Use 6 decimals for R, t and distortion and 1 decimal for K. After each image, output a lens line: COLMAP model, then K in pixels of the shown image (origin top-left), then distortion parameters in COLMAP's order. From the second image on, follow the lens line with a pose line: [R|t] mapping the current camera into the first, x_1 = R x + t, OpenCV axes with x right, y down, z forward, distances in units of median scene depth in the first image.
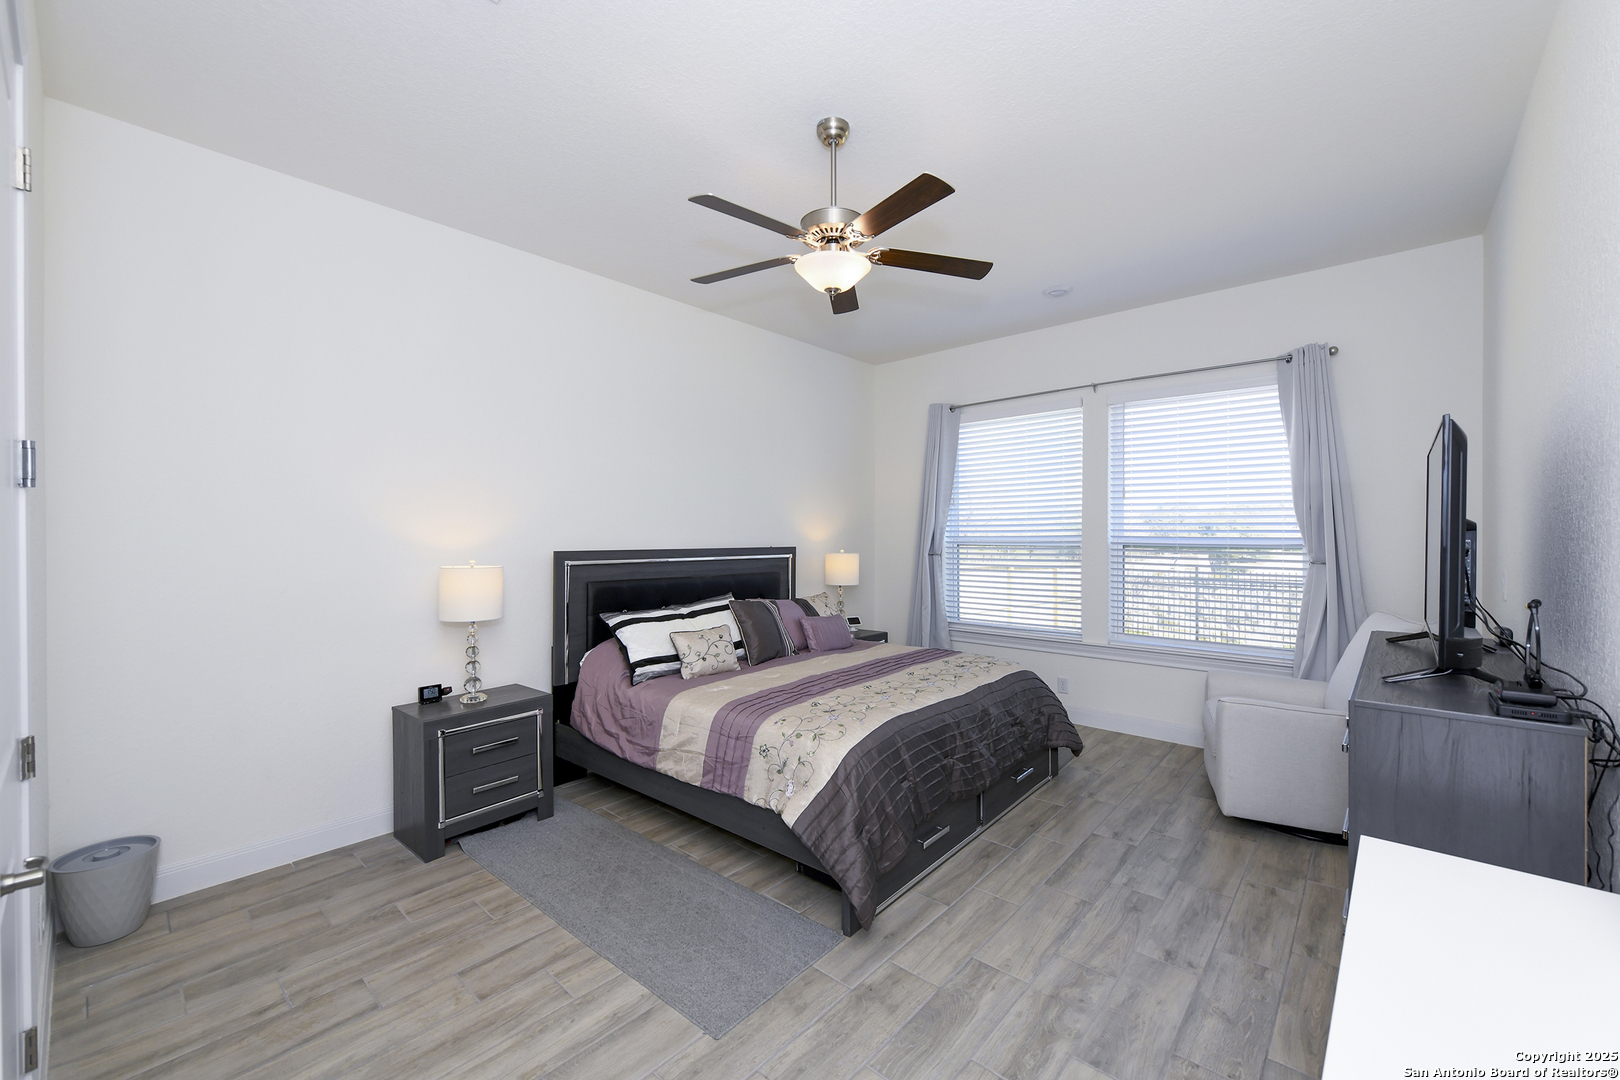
lens RADIAL K [[646.2, 0, 811.6], [0, 646.2, 537.6], [0, 0, 1]] dist [-0.002627, -0.000457]
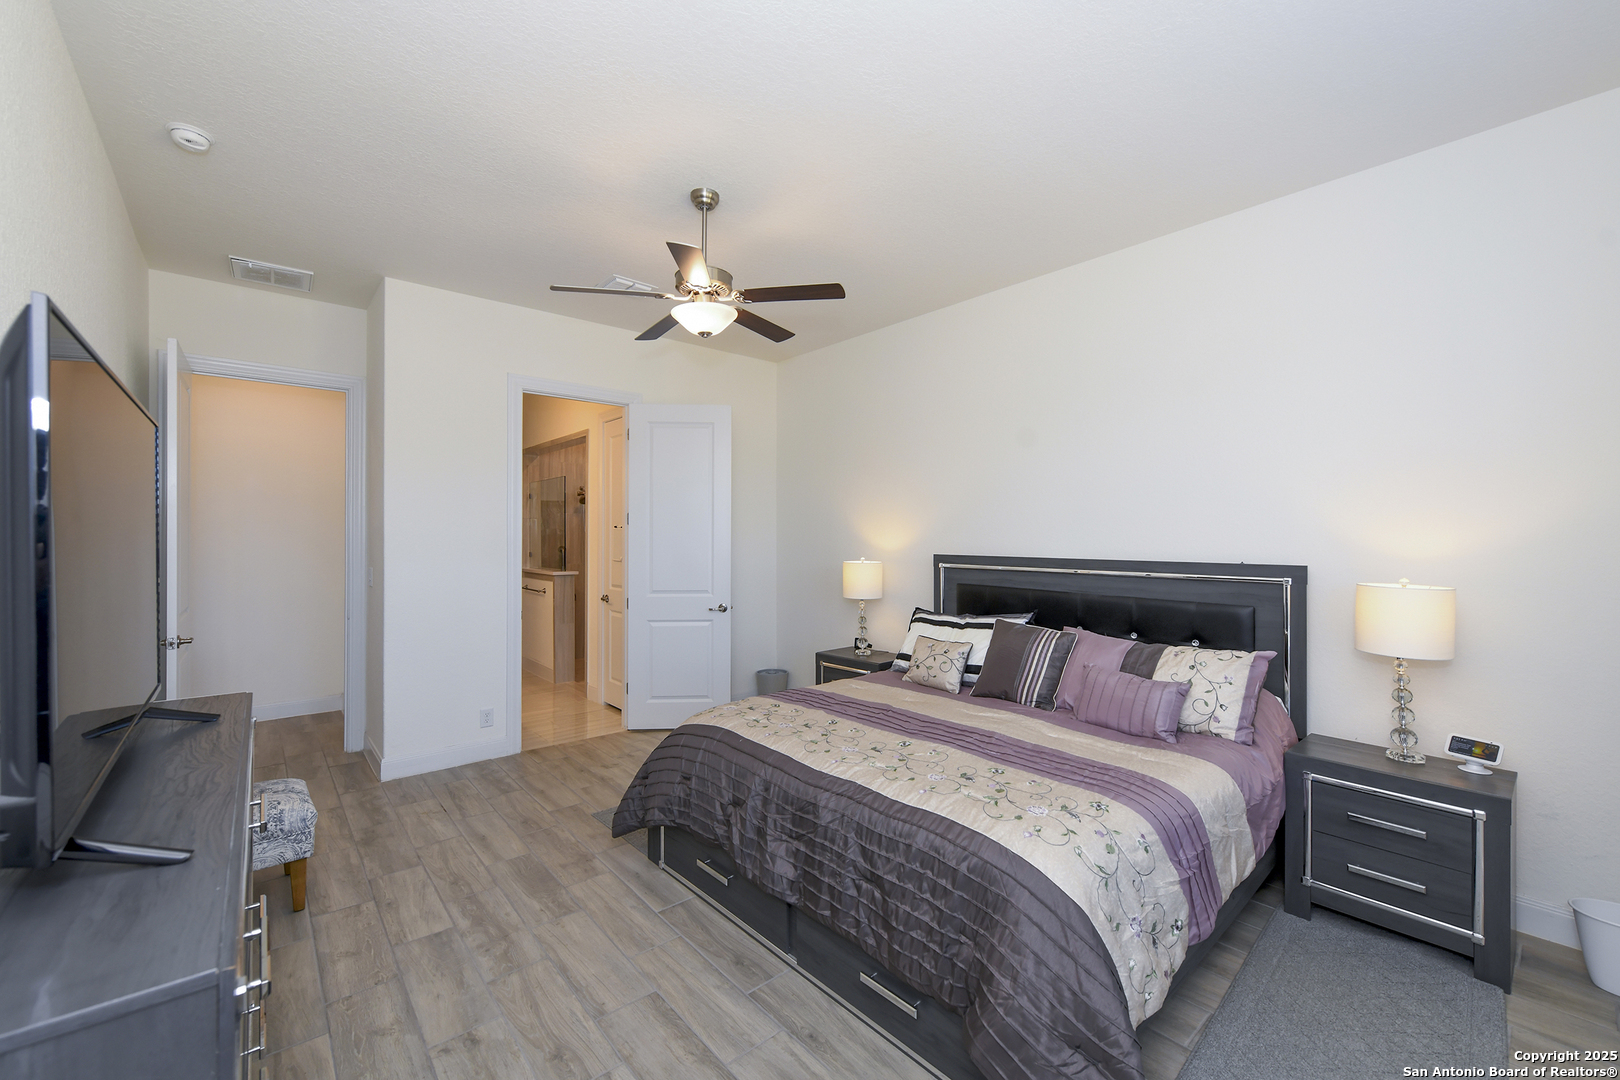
lens RADIAL K [[646.2, 0, 811.6], [0, 646.2, 537.6], [0, 0, 1]] dist [-0.002627, -0.000457]
pose [[-0.123996, 0.003070, -0.992278, 1.332207], [-0.008780, 0.999953, 0.004191, -0.020533], [0.992244, 0.009232, -0.123963, 1.535495]]
